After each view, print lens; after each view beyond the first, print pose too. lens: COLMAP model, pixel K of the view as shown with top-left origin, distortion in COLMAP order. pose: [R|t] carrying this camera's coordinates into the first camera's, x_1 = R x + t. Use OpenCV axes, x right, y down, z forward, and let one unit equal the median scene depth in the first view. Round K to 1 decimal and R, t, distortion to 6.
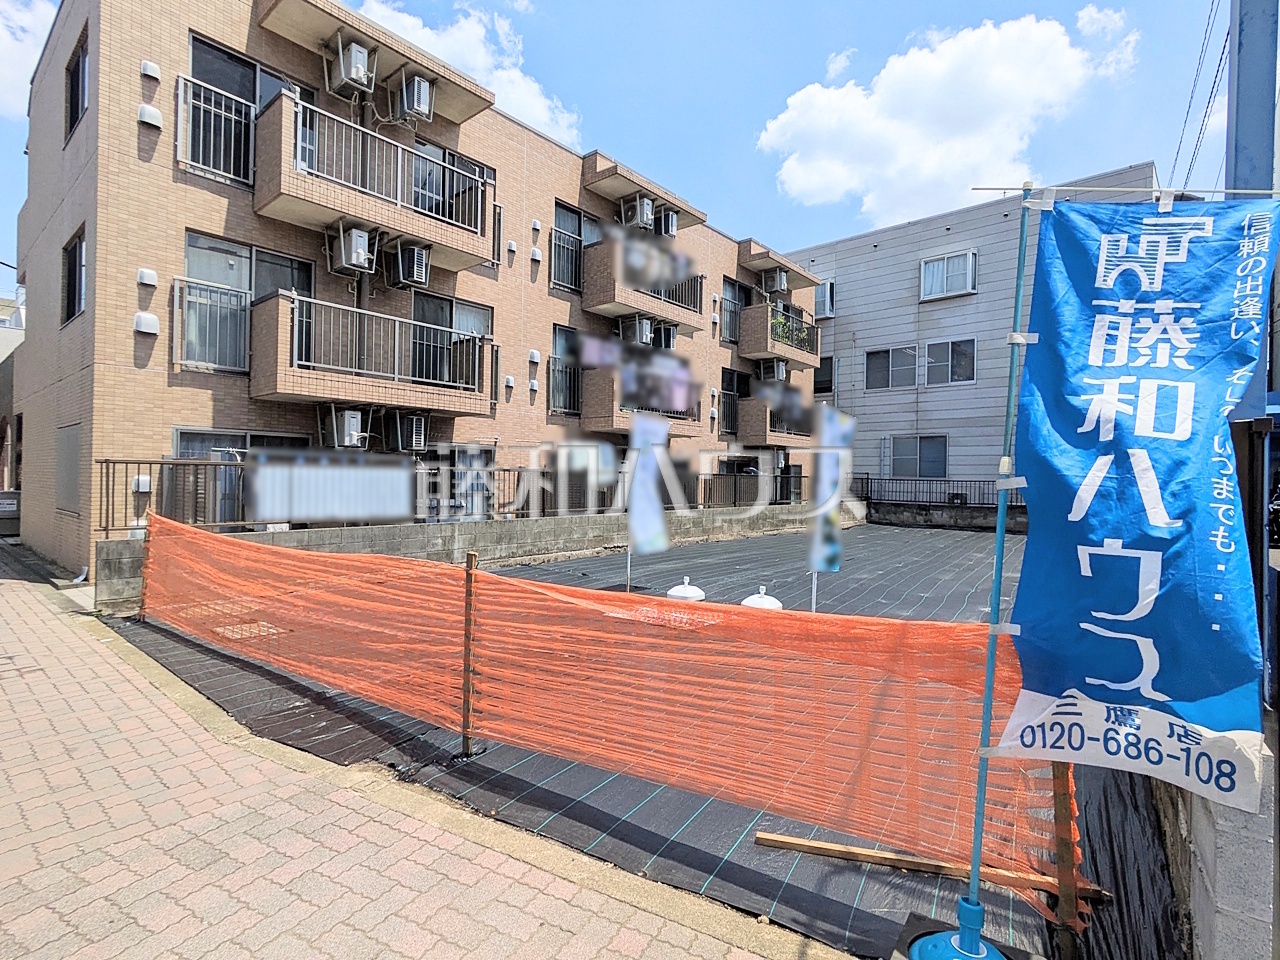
lens RADIAL K [[644.9, 0, 638.8], [0, 644.9, 474.2], [0, 0, 1]] dist [0.002103, 0.000385]
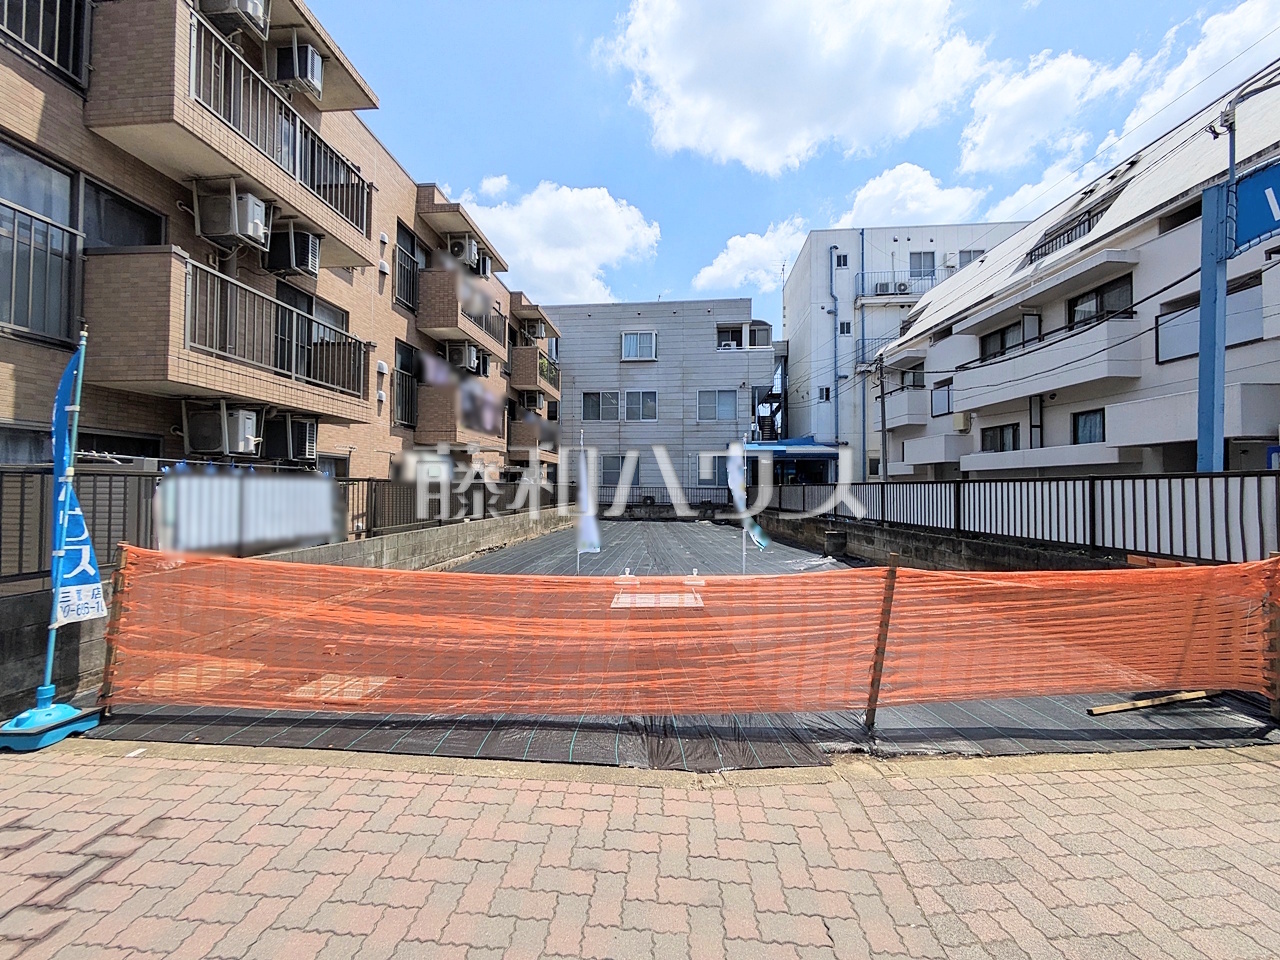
lens RADIAL K [[507.4, 0, 638.5], [0, 507.4, 477.1], [0, 0, 1]] dist [-0.000524, 0.002240]
pose [[0.812237, 0.003605, 0.583317, -0.324076], [0.002250, 0.999954, -0.009314, -0.003977], [-0.583323, 0.008878, 0.812191, 0.135818]]
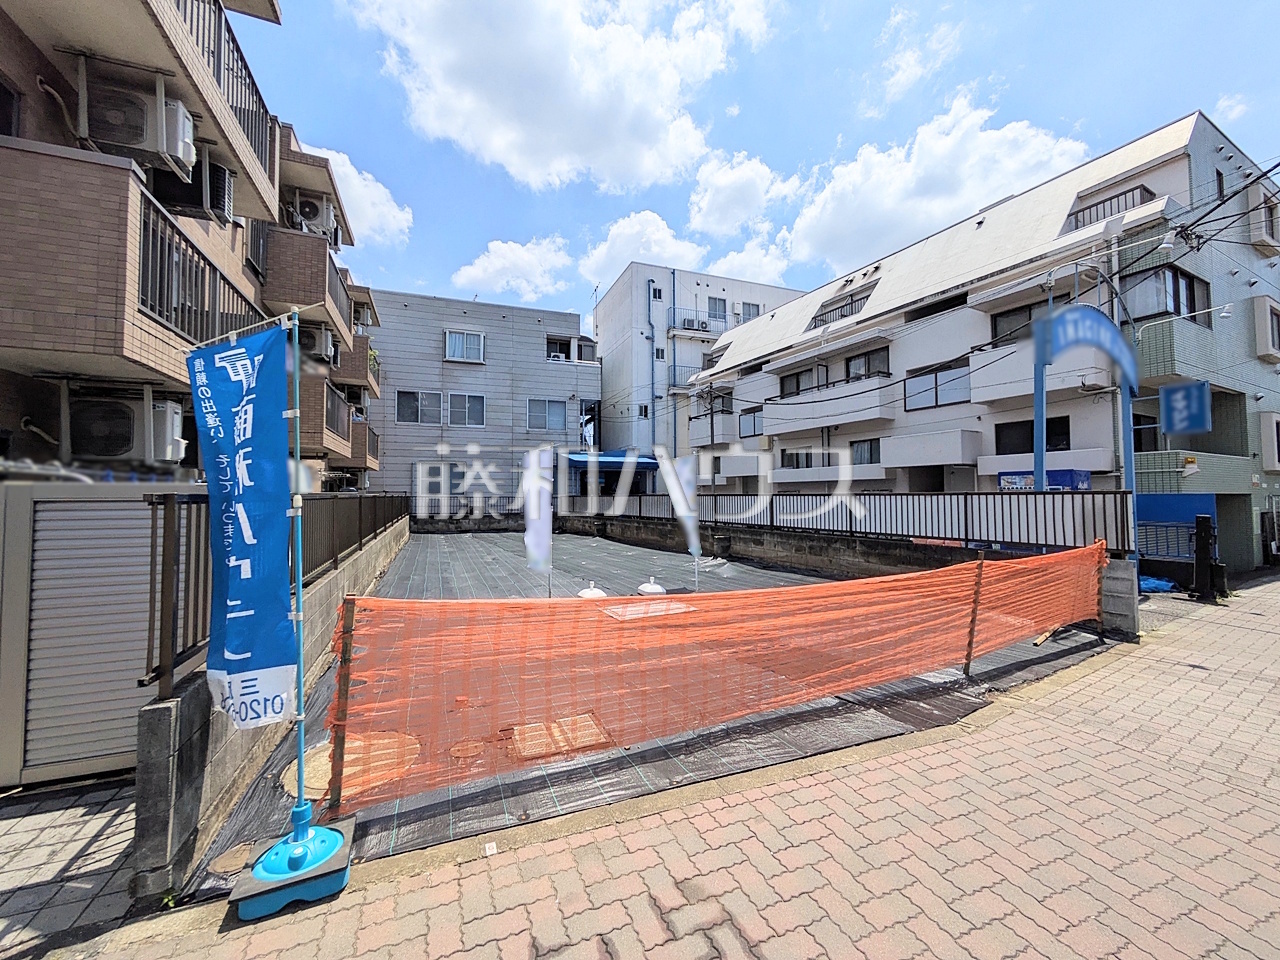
lens RADIAL K [[507.4, 0, 638.5], [0, 507.4, 477.1], [0, 0, 1]] dist [-0.000524, 0.002240]
pose [[0.464175, 0.017441, 0.885572, -0.513622], [0.002883, 0.999771, -0.021201, -0.014254], [-0.885739, 0.012394, 0.464019, 0.317968]]
